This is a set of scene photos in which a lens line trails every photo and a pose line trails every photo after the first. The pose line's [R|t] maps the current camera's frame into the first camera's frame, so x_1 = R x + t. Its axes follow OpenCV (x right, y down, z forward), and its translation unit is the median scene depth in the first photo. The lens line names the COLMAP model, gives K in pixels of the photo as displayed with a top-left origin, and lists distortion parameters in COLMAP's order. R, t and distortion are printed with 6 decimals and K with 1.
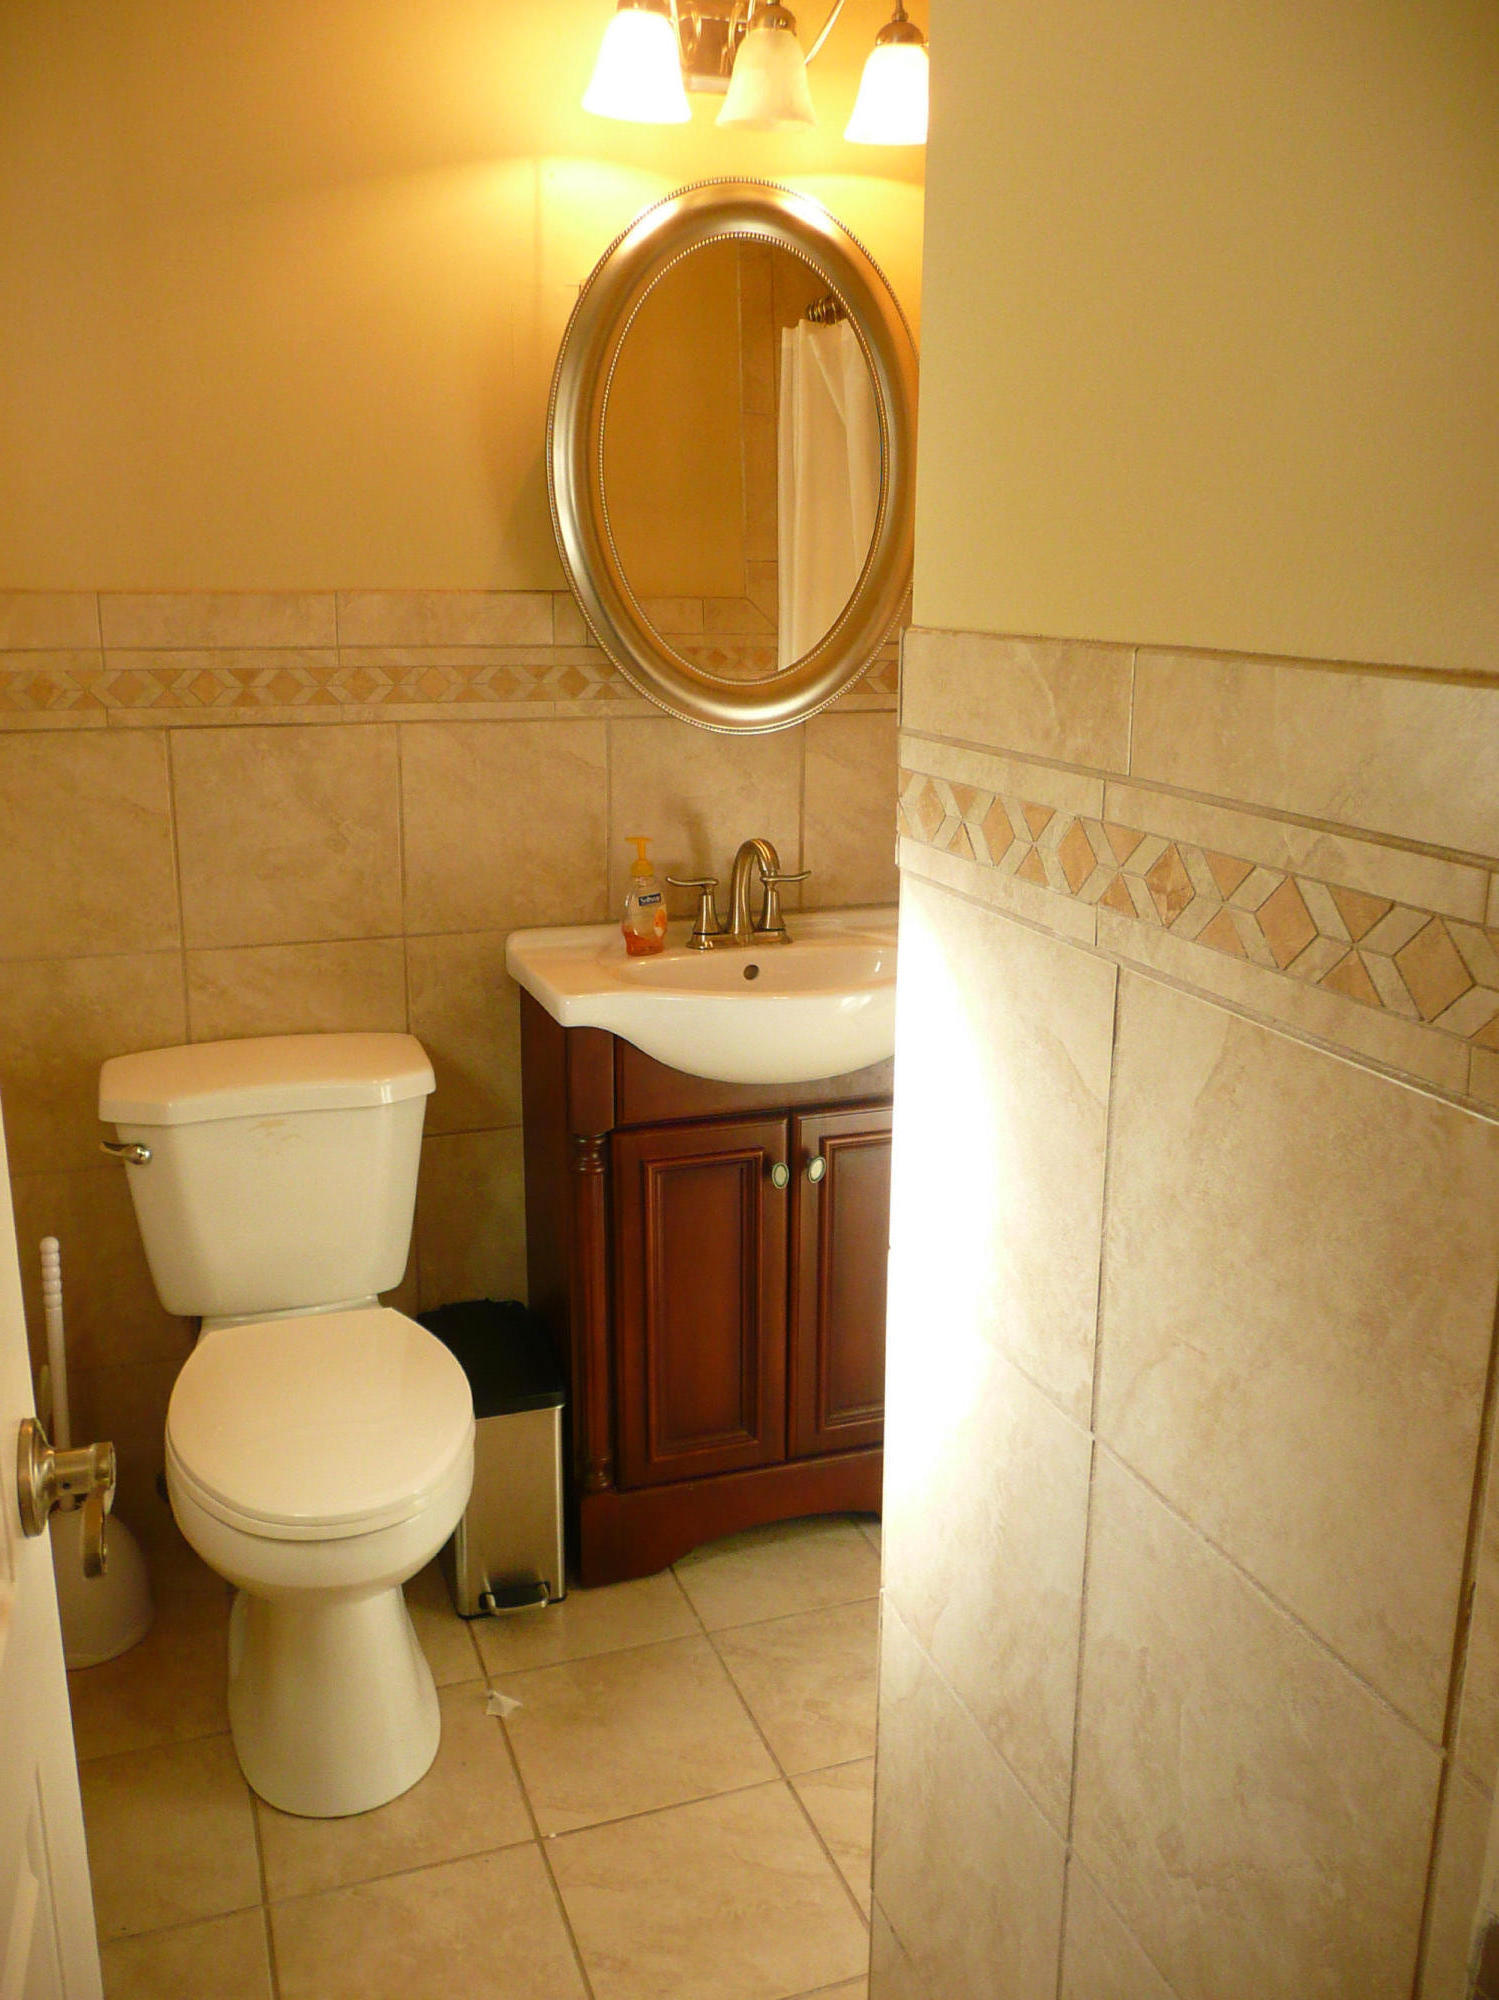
lens RADIAL K [[1690.0, 0, 756.5], [0, 1690.0, 994.9], [0, 0, 1]] dist [-0.034981, 0.029285]
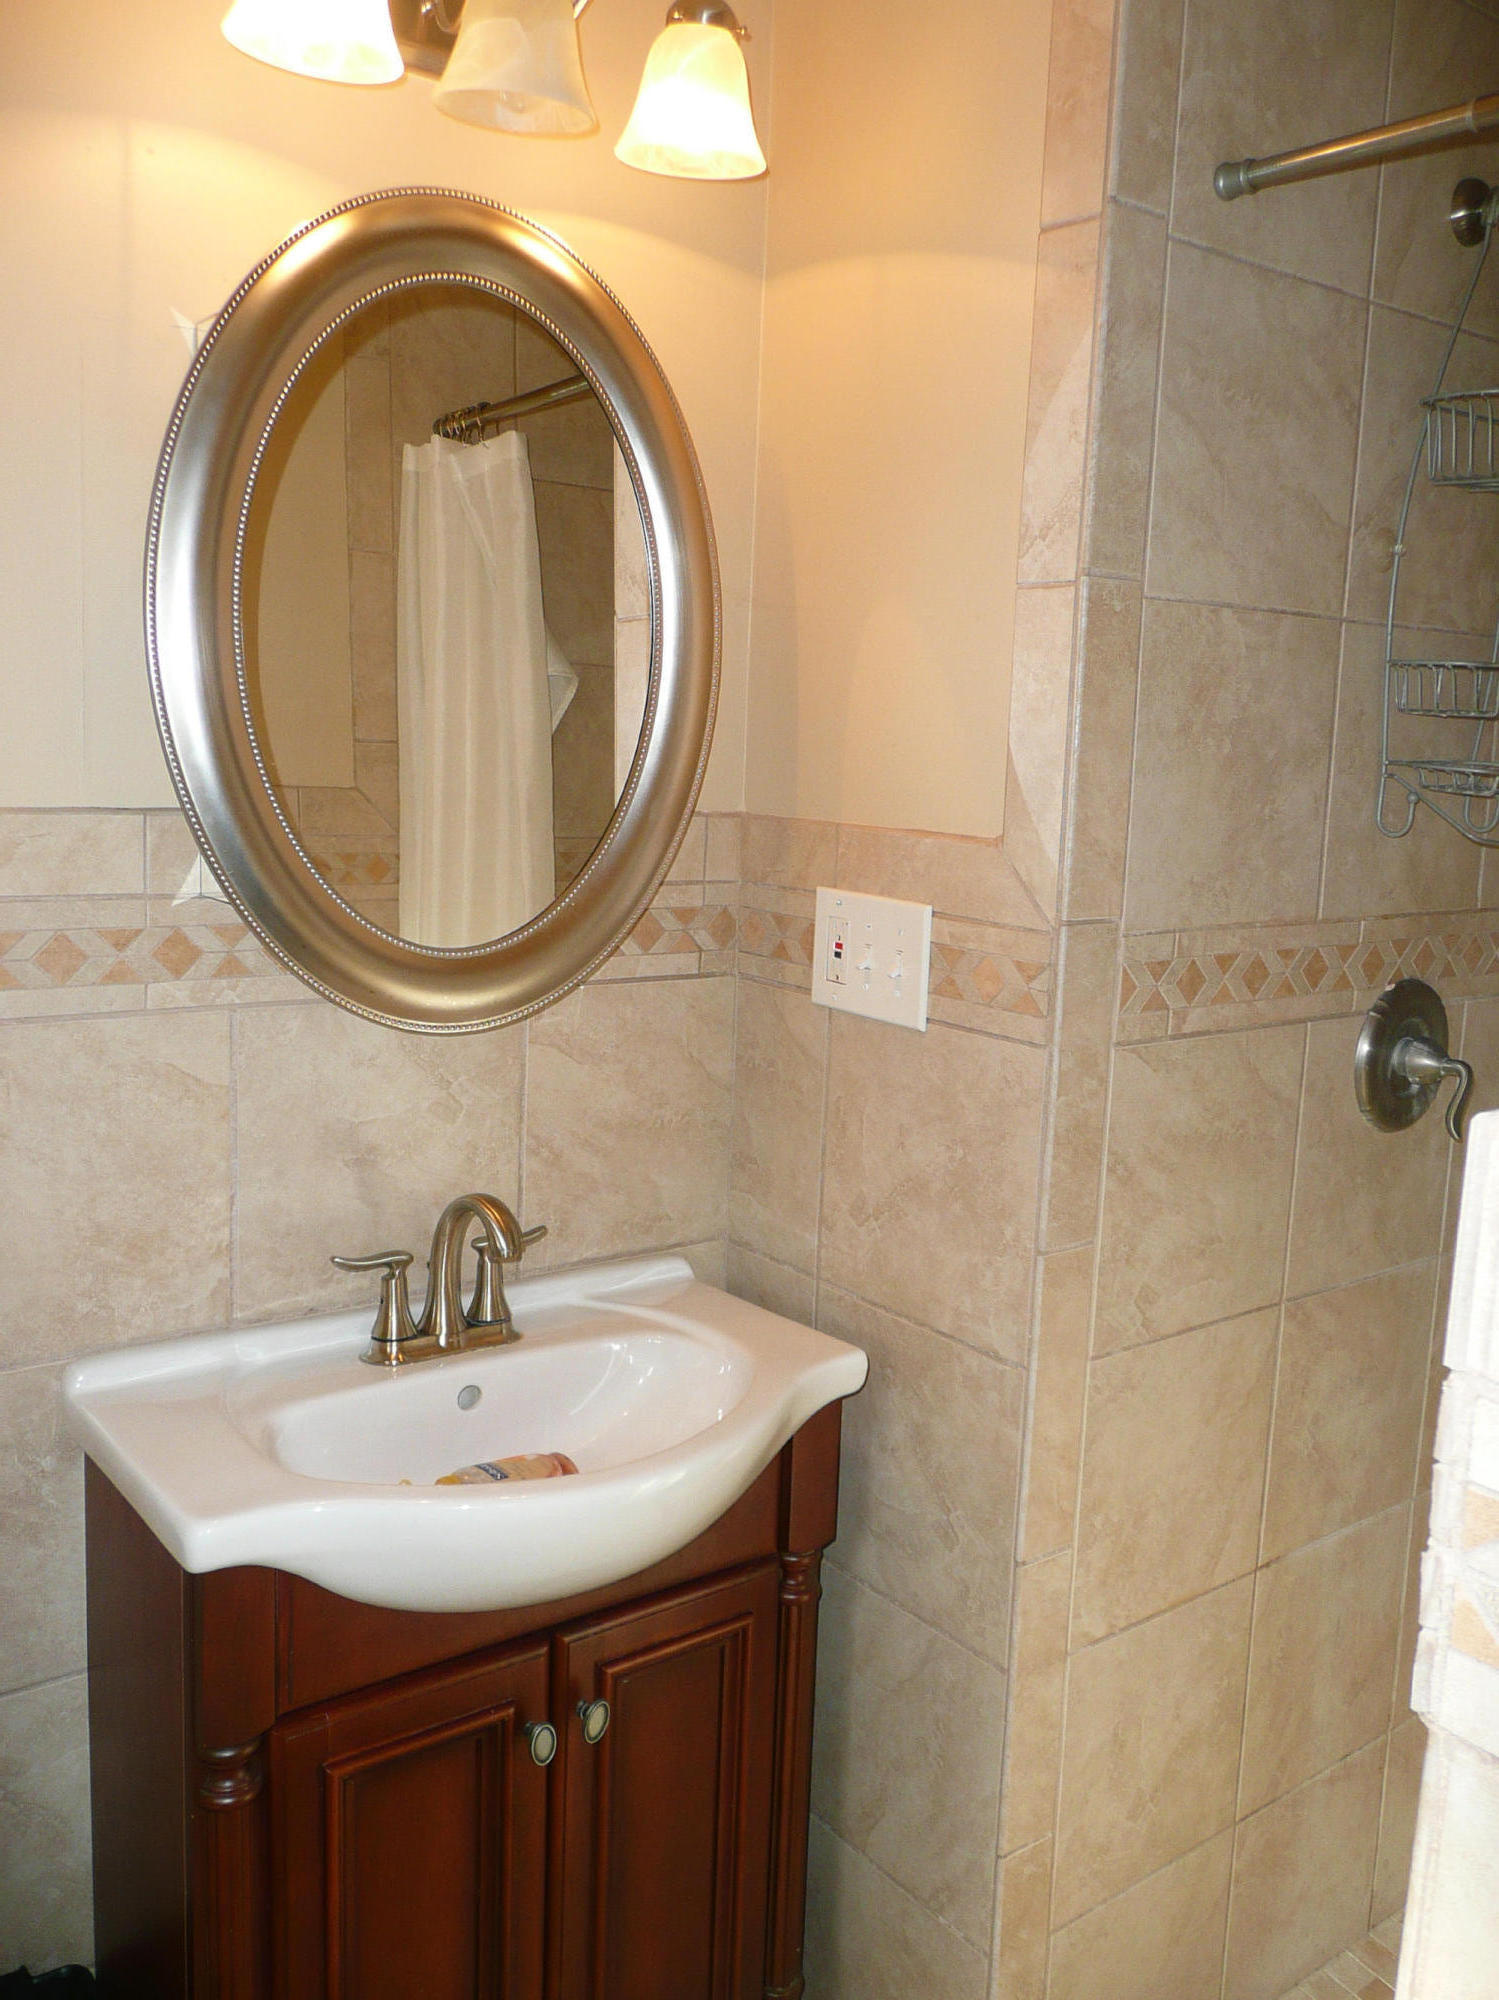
lens RADIAL K [[1690.0, 0, 742.0], [0, 1690.0, 993.3], [0, 0, 1]] dist [-0.034981, 0.029285]
pose [[0.957329, -0.011061, 0.288789, -0.089480], [0.036400, 0.995924, -0.082520, -0.112897], [-0.286699, 0.089510, 0.953830, 0.354546]]
